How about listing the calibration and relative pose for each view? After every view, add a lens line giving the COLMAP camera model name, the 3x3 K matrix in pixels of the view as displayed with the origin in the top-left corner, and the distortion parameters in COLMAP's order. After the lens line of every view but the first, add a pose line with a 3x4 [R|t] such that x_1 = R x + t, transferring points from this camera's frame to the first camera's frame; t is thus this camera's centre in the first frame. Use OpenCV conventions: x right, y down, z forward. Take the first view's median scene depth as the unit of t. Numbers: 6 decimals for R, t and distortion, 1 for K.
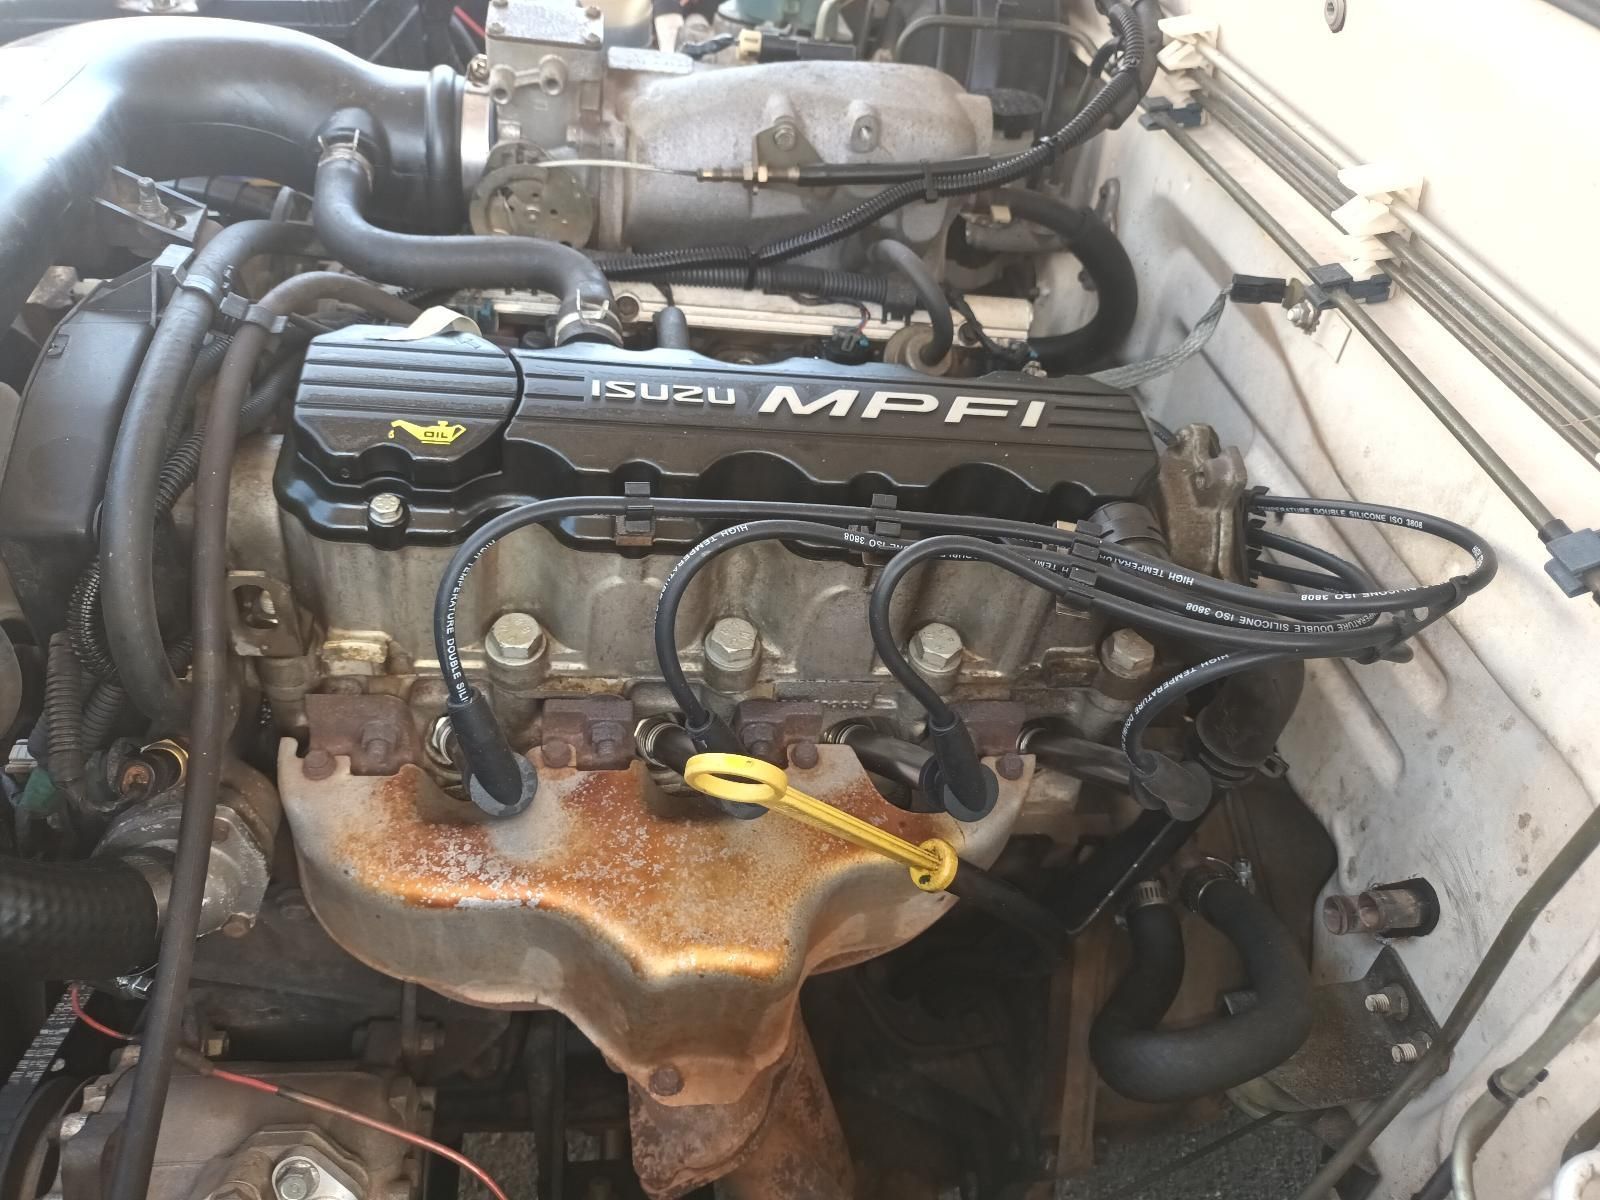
lens RADIAL K [[1207.7, 0, 800.6], [0, 1207.7, 593.8], [0, 0, 1]] dist [0.002897, -0.011271]
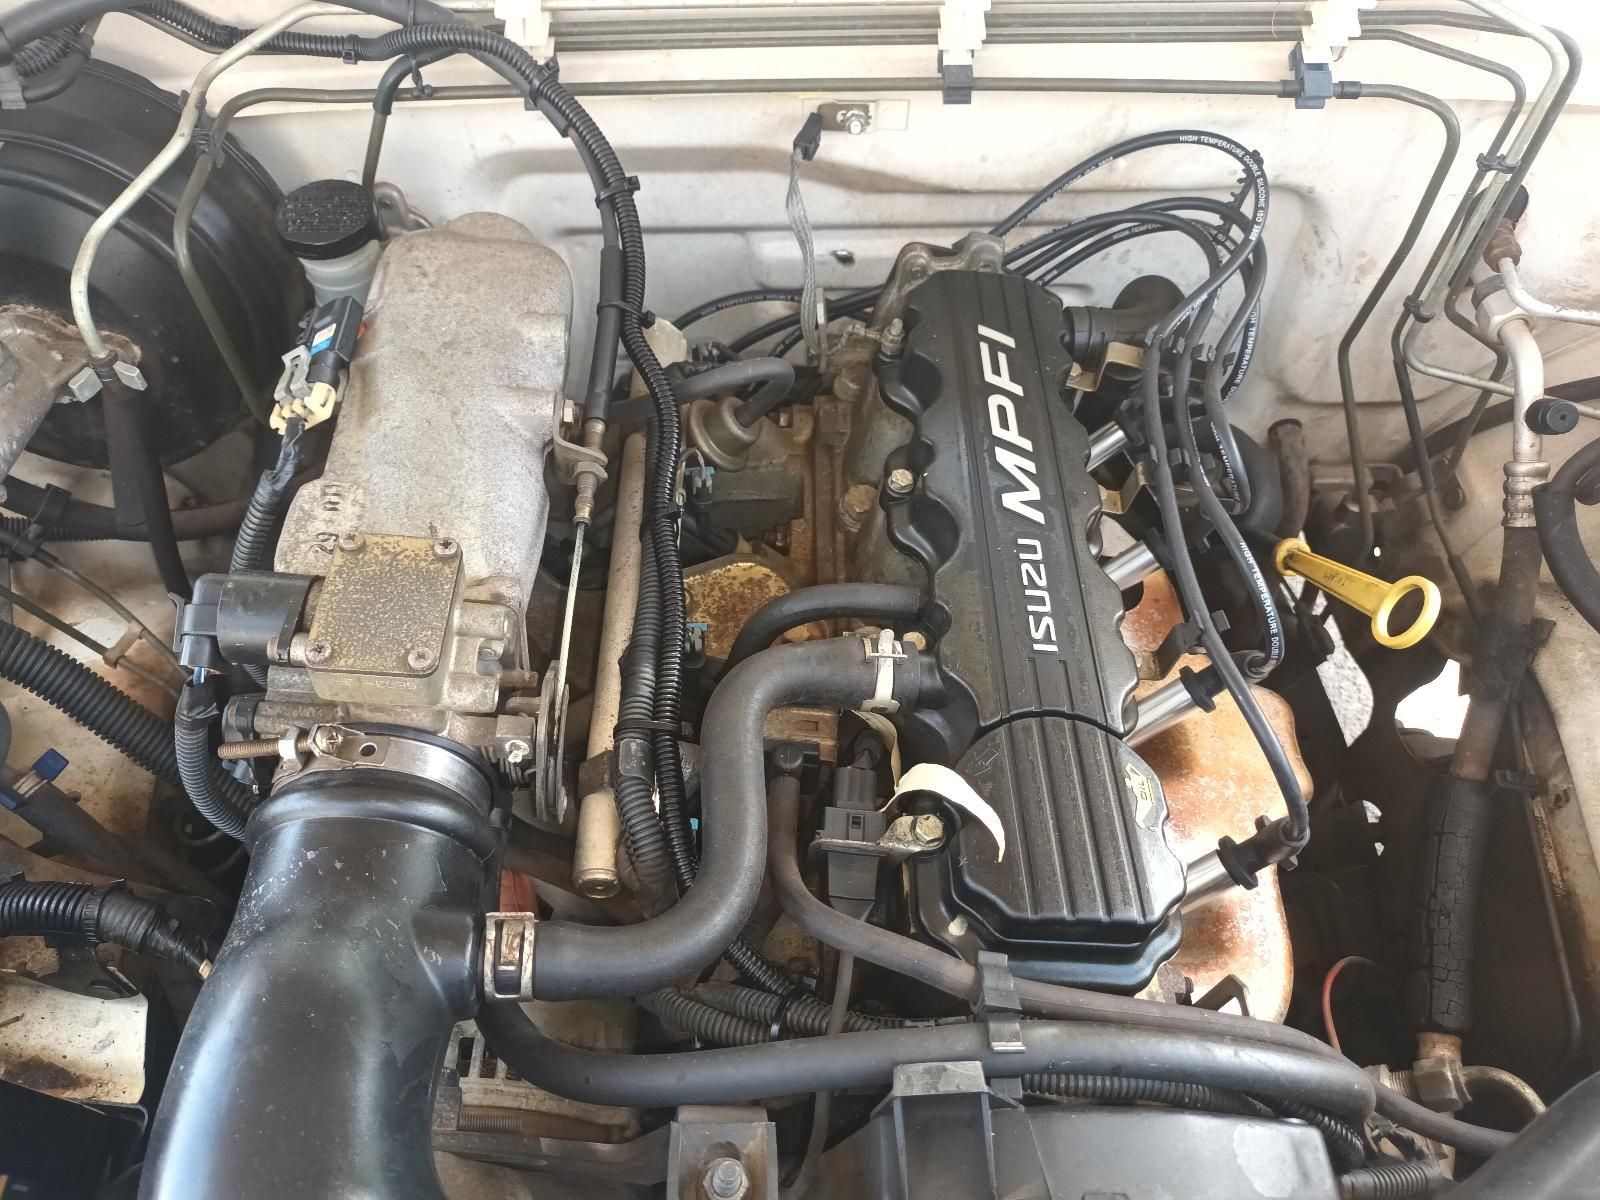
lens RADIAL K [[1207.7, 0, 800.6], [0, 1207.7, 593.8], [0, 0, 1]] dist [0.002897, -0.011271]
pose [[0.138175, -0.865559, 0.481368, -0.606350], [0.661797, 0.442285, 0.605317, -0.879047], [-0.736840, 0.234928, 0.633937, 0.495540]]
